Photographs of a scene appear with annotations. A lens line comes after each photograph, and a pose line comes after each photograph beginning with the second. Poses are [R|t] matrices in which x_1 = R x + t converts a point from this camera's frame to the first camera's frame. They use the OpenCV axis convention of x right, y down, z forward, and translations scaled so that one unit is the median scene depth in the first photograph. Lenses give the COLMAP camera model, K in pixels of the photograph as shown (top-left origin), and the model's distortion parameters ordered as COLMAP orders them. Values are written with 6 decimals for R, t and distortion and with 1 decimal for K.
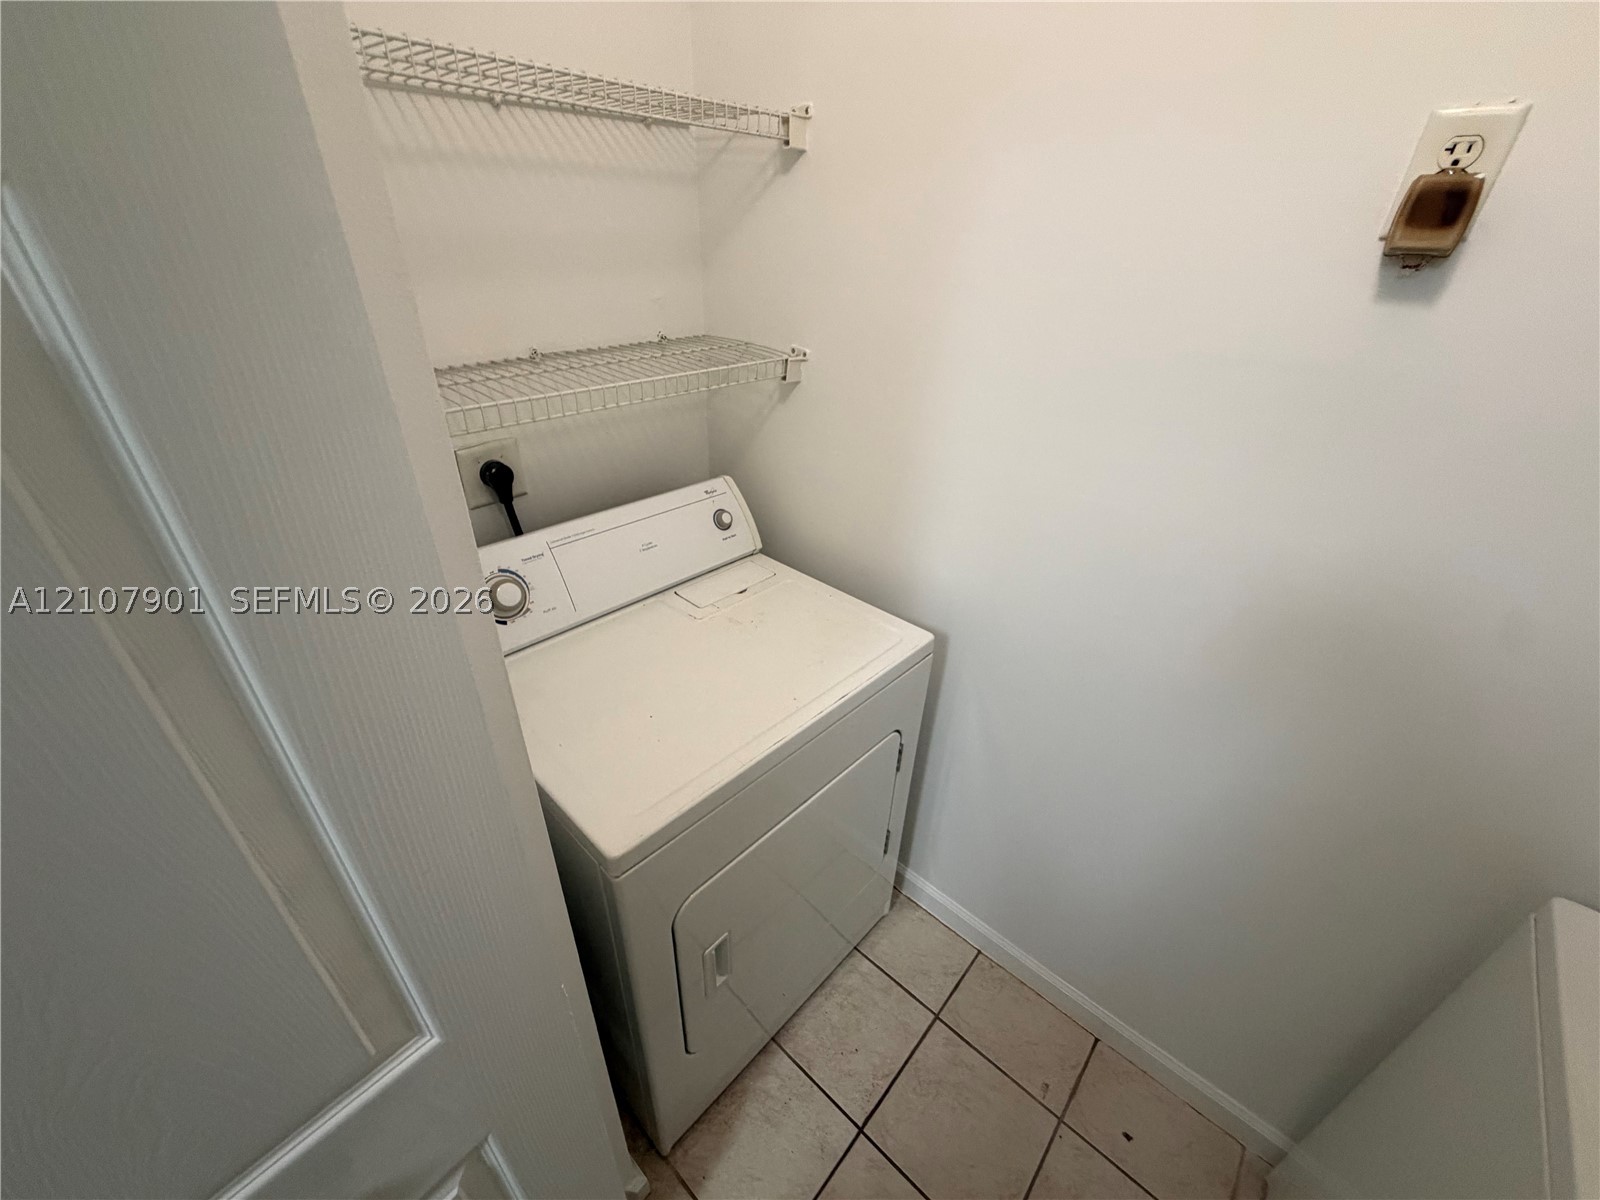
lens RADIAL K [[636.9, 0, 803.3], [0, 636.9, 598.2], [0, 0, 1]] dist [-0.001262, 0.000684]
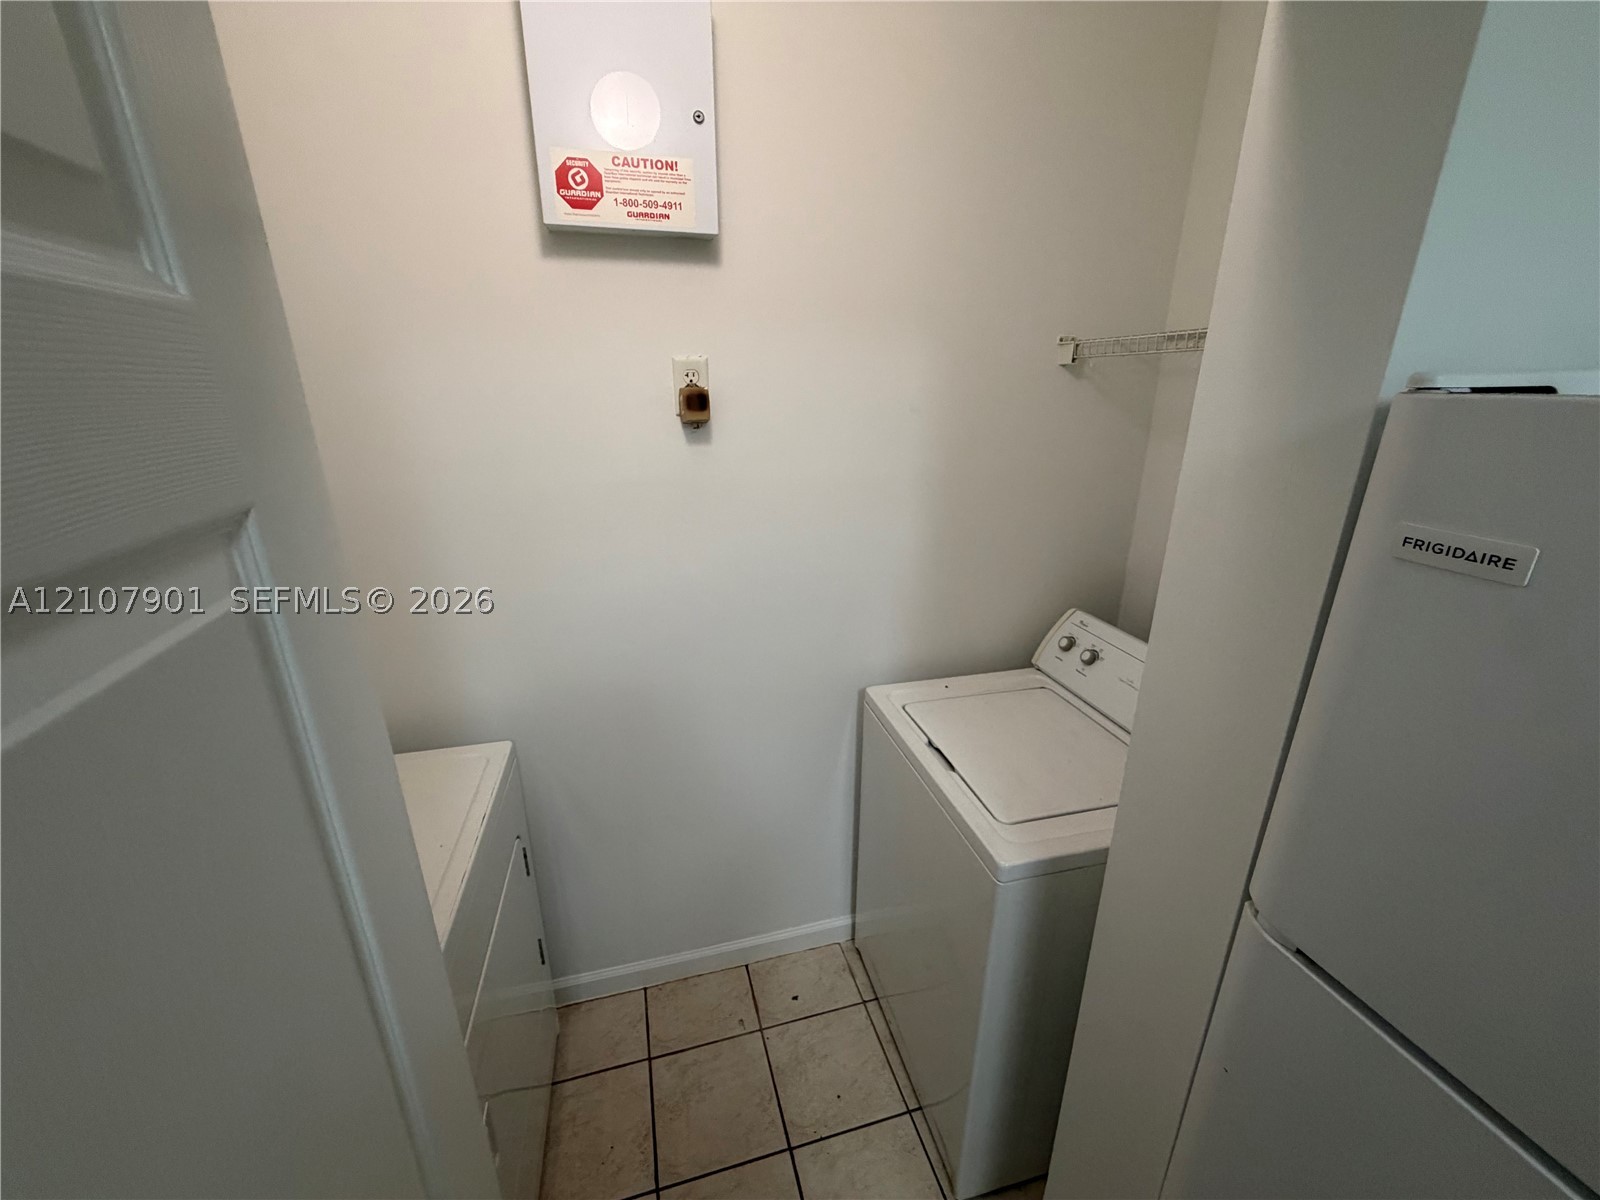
lens RADIAL K [[636.9, 0, 796.9], [0, 636.9, 602.8], [0, 0, 1]] dist [-0.001262, 0.000684]
pose [[0.541332, -0.308408, 0.782205, -0.562336], [0.441283, 0.896088, 0.047916, 0.006351], [-0.715702, 0.319235, 0.621176, -0.263948]]
